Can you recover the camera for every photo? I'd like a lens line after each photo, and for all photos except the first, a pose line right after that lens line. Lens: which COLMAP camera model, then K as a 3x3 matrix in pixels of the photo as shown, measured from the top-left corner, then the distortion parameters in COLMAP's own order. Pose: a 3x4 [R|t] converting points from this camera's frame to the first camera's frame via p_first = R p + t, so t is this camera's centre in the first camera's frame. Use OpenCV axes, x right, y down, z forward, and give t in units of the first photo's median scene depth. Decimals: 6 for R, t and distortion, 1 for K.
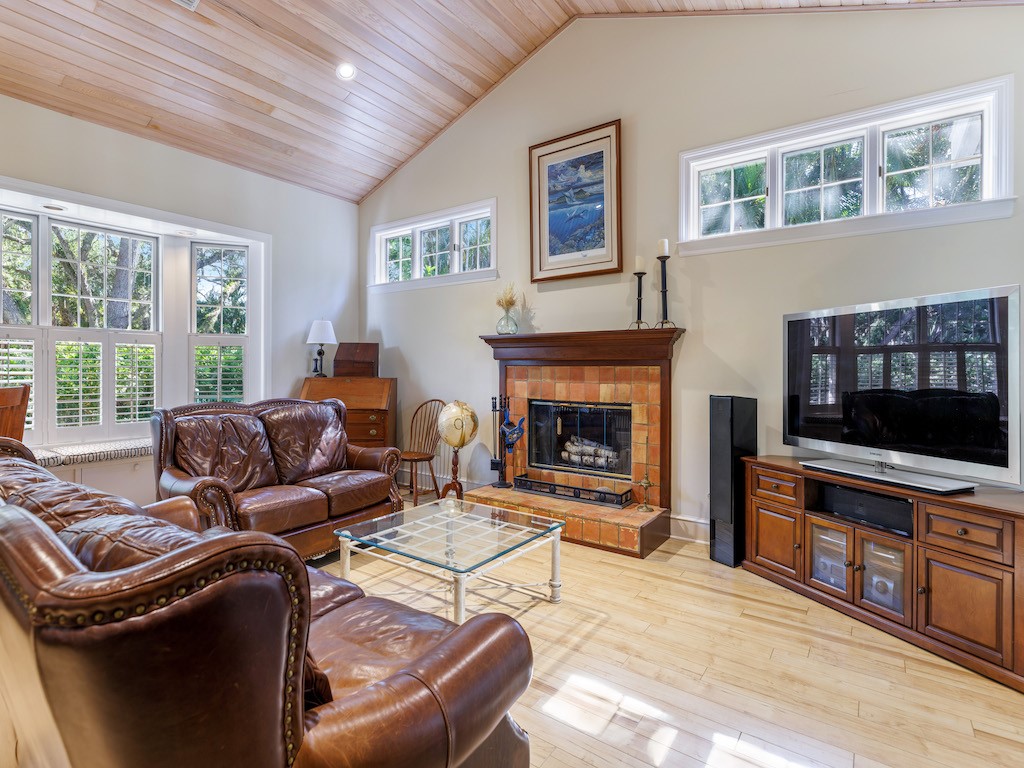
lens RADIAL K [[497.6, 0, 521.3], [0, 497.6, 369.9], [0, 0, 1]] dist [-0.004848, 0.000432]
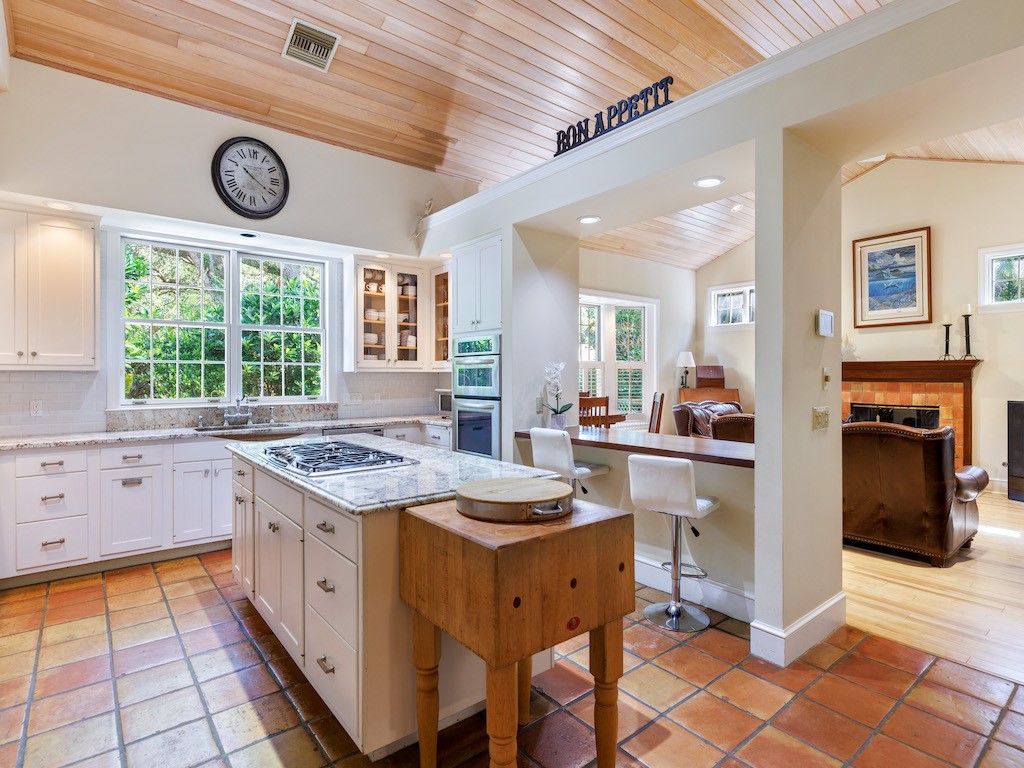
lens RADIAL K [[524.7, 0, 515.8], [0, 524.7, 377.3], [0, 0, 1]] dist [-0.001192, -0.001811]
pose [[0.962822, -0.002692, -0.270125, -0.603802], [0.003103, 0.999995, 0.001092, -0.029422], [0.270120, -0.001890, 0.962825, -0.934008]]
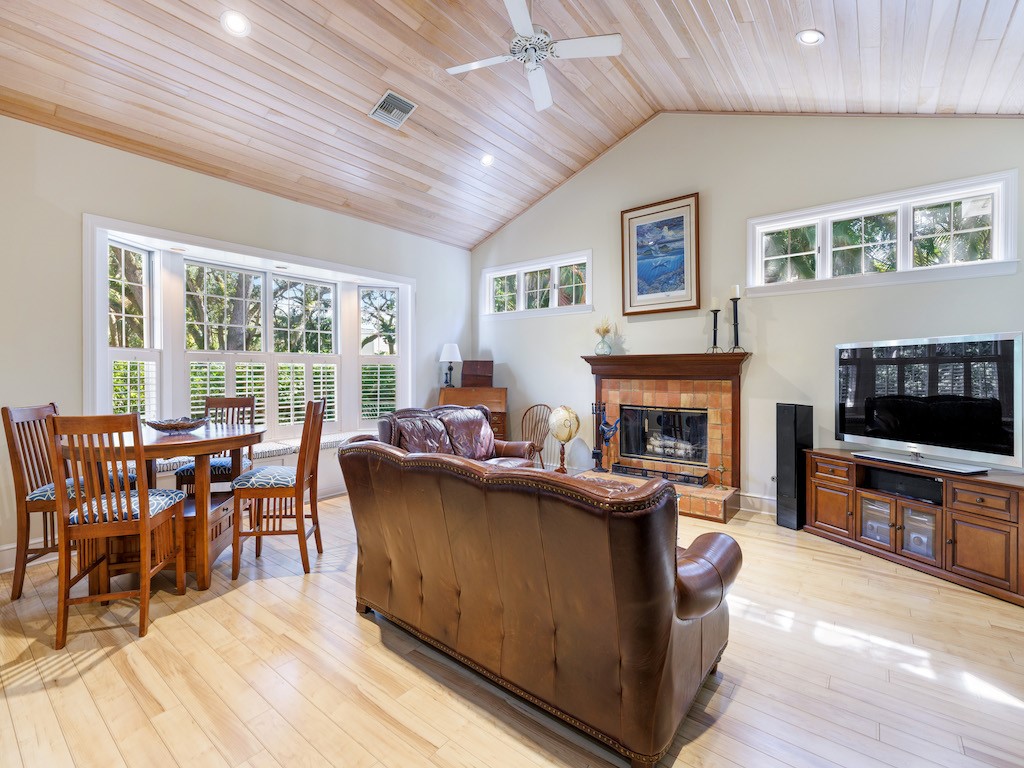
lens RADIAL K [[447.1, 0, 517.4], [0, 447.1, 375.8], [0, 0, 1]] dist [-0.002563, 0.001038]
pose [[0.998629, -0.003837, -0.052200, -0.212857], [0.004201, 0.999968, 0.006878, -0.028870], [0.052172, -0.007088, 0.998613, -0.202651]]
